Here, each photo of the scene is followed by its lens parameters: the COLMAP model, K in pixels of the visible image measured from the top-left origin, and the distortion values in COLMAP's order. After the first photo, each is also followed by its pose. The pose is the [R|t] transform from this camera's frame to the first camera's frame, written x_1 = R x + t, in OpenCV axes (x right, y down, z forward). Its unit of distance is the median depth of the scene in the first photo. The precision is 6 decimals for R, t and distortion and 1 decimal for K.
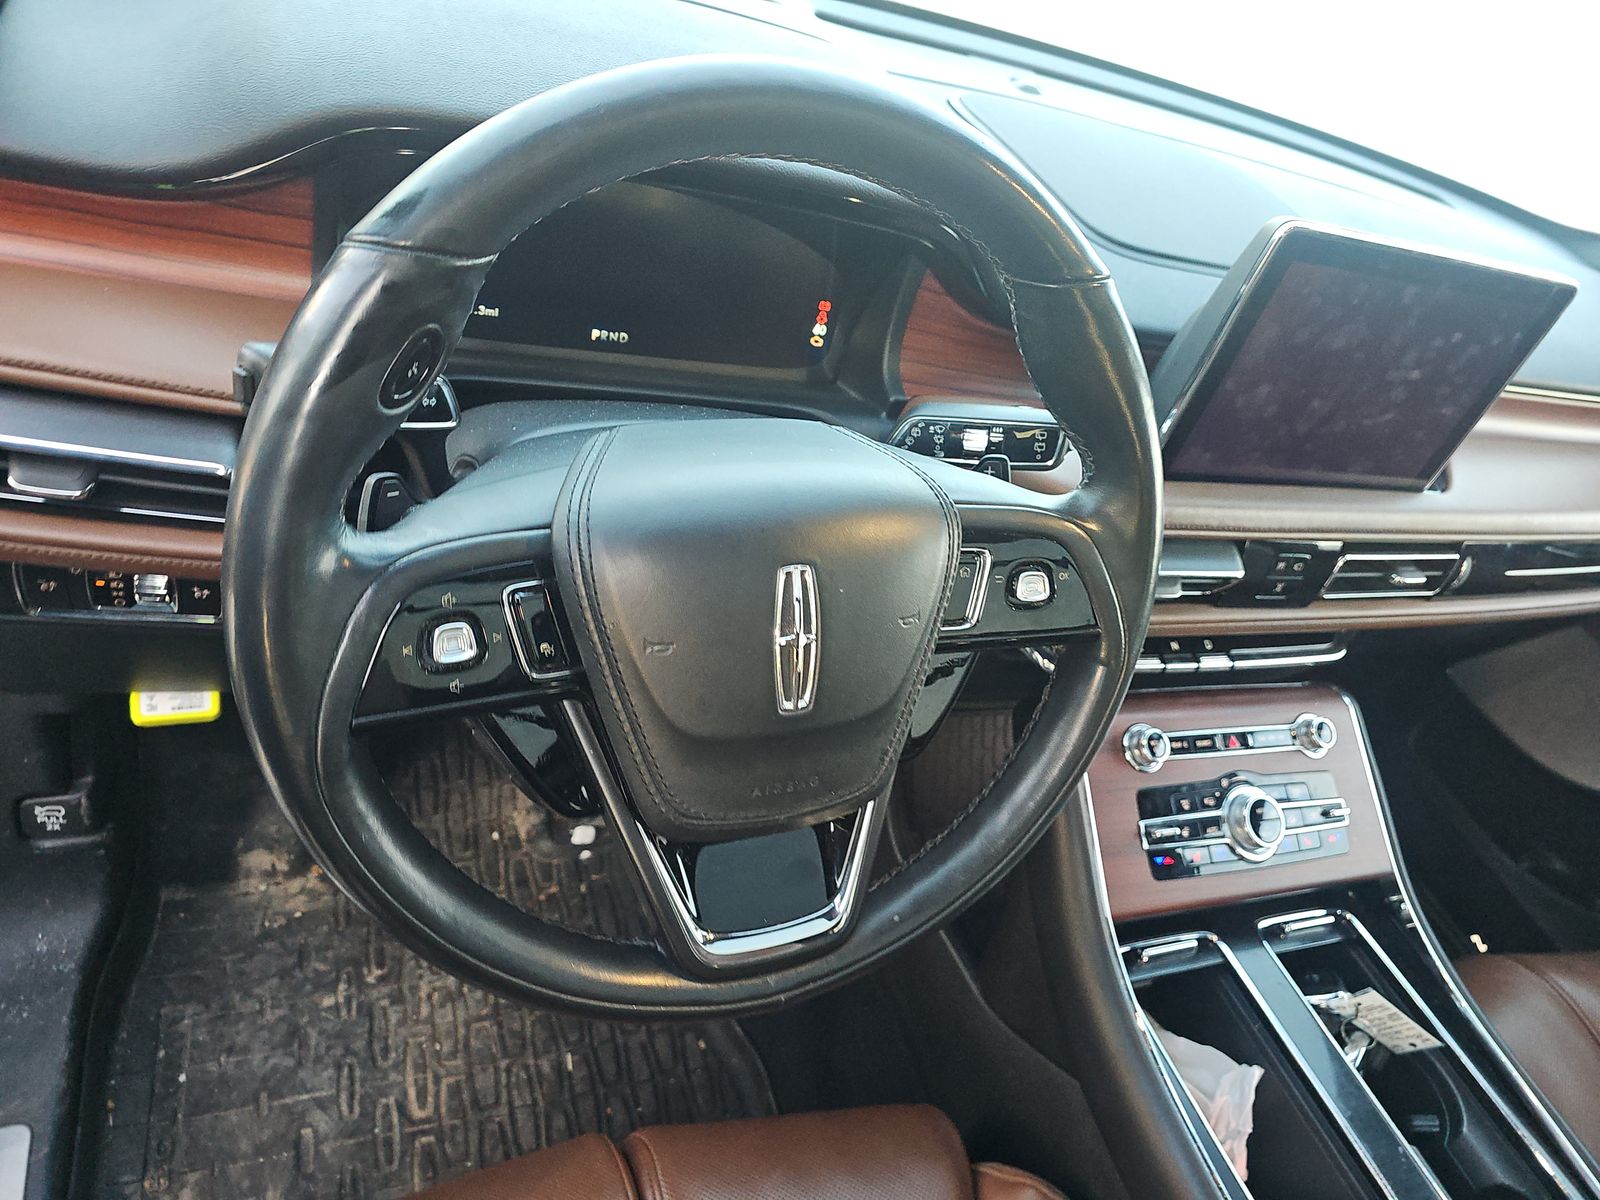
lens RADIAL K [[1055.2, 0, 809.4], [0, 1055.2, 615.4], [0, 0, 1]] dist [0.009852, -0.003895]
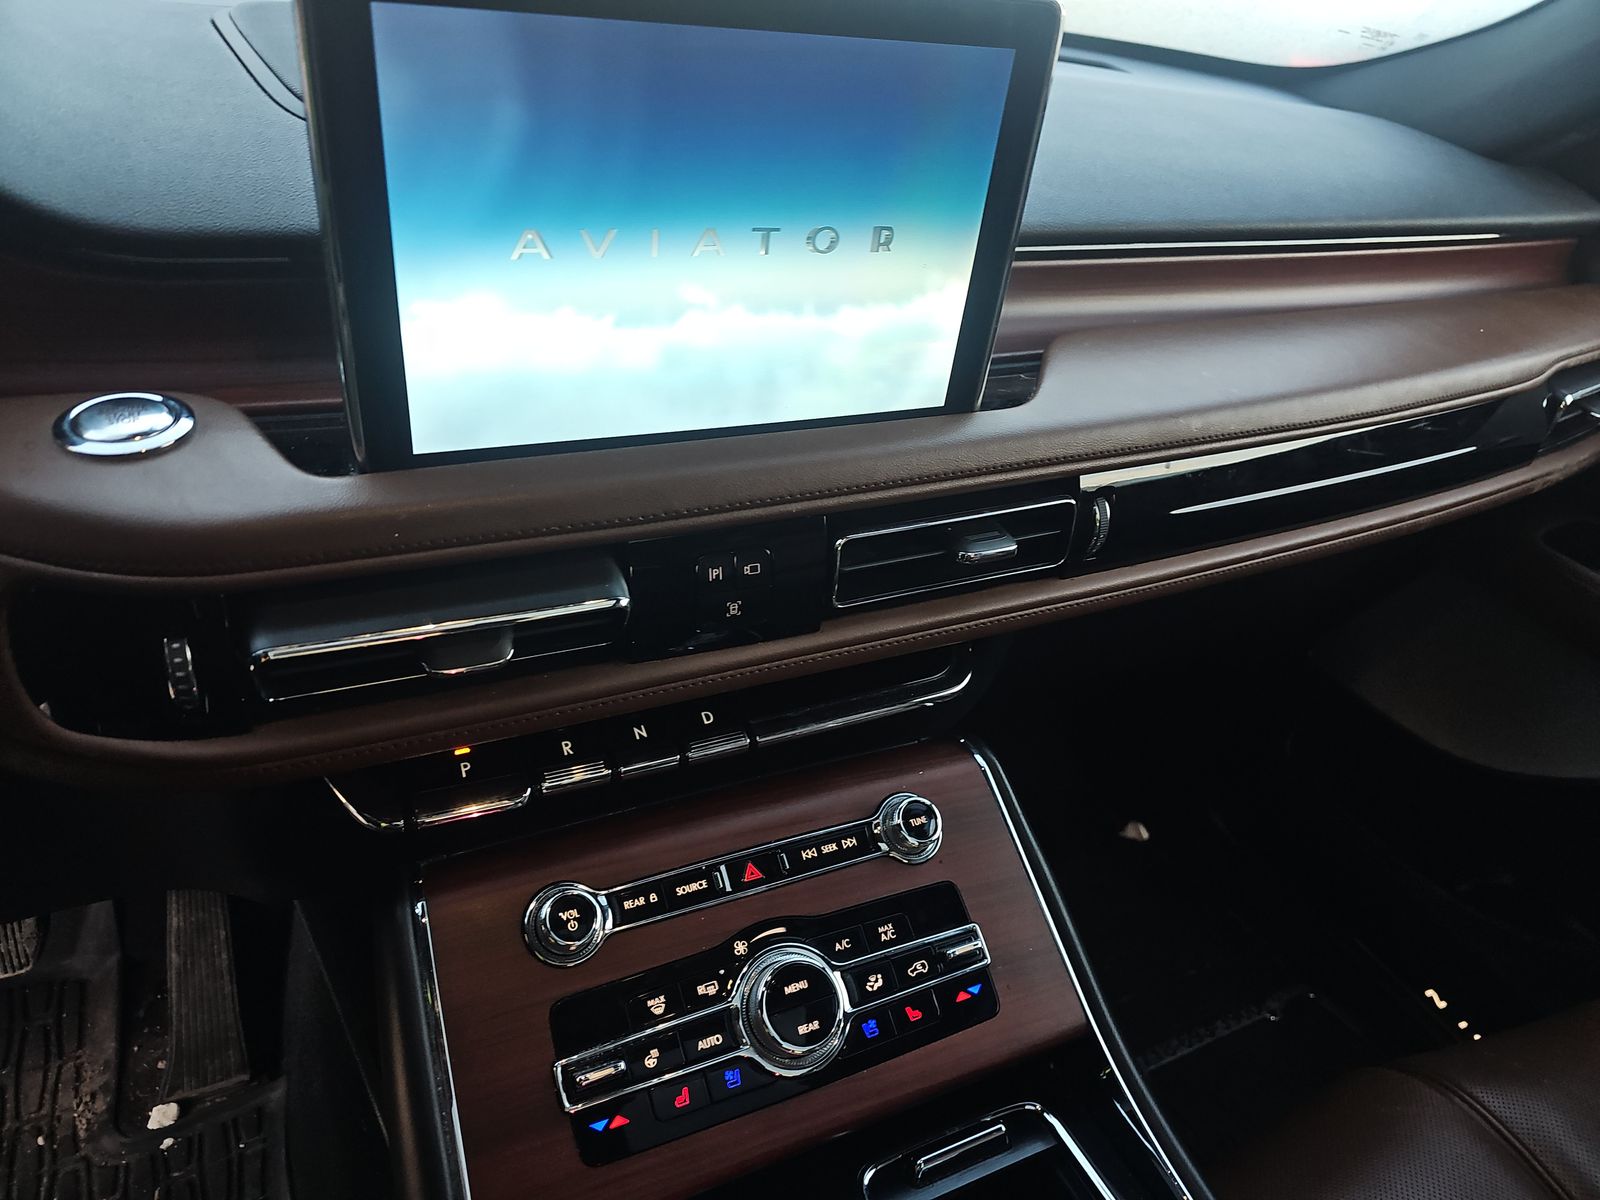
lens RADIAL K [[1055.2, 0, 788.5], [0, 1055.2, 601.0], [0, 0, 1]] dist [0.009852, -0.003895]
pose [[0.978285, -0.206297, -0.019985, 0.422358], [0.203406, 0.974122, -0.098549, 0.029433], [0.039798, 0.092344, 0.994932, 0.352580]]
